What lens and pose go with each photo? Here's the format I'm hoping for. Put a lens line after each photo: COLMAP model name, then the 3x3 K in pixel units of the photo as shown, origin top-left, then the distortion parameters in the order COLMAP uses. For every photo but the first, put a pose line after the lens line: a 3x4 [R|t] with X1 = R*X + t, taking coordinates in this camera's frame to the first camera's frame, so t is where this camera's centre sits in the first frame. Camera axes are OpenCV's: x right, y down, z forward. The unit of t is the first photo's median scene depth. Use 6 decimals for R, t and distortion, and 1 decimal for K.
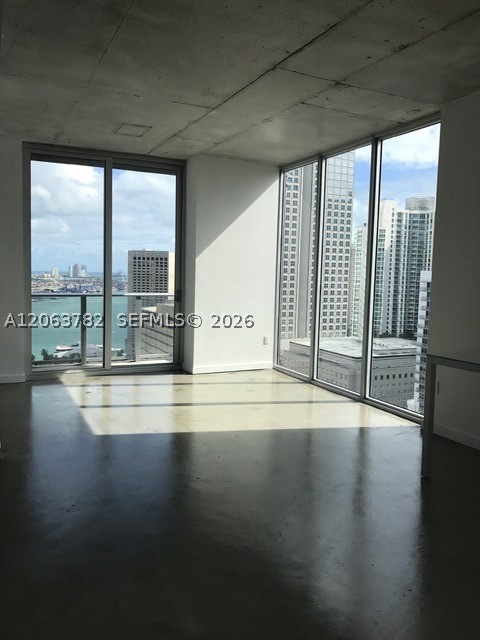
lens RADIAL K [[523.5, 0, 244.3], [0, 523.5, 317.4], [0, 0, 1]] dist [0.032502, -0.044510]
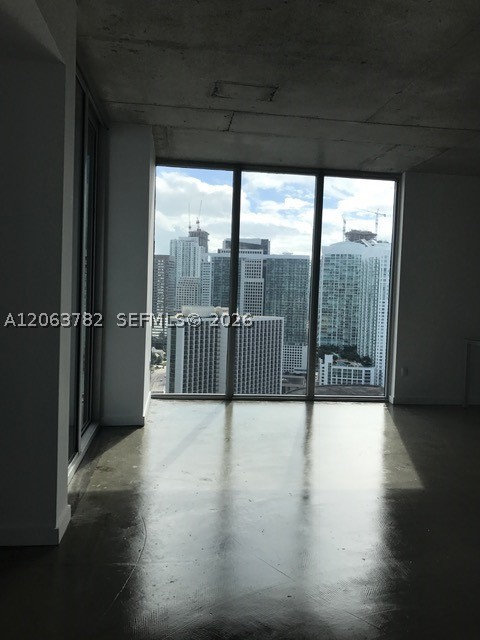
lens RADIAL K [[523.5, 0, 262.9], [0, 523.5, 307.5], [0, 0, 1]] dist [0.032502, -0.044510]
pose [[0.308131, -0.040492, 0.950482, -1.060736], [0.060366, 0.997913, 0.022943, -0.089021], [-0.949427, 0.050308, 0.309932, 0.905133]]
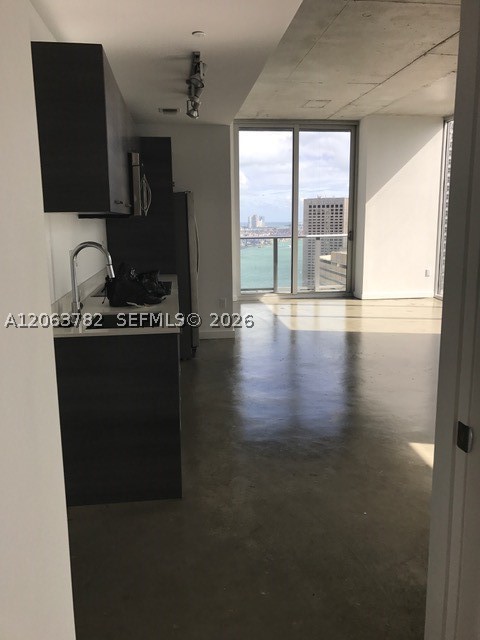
lens RADIAL K [[523.5, 0, 244.9], [0, 523.5, 316.8], [0, 0, 1]] dist [0.032502, -0.044510]
pose [[0.946510, 0.023473, -0.321819, 0.034447], [0.007655, 0.995437, 0.095118, 0.027157], [0.322583, -0.092493, 0.942011, -0.226119]]
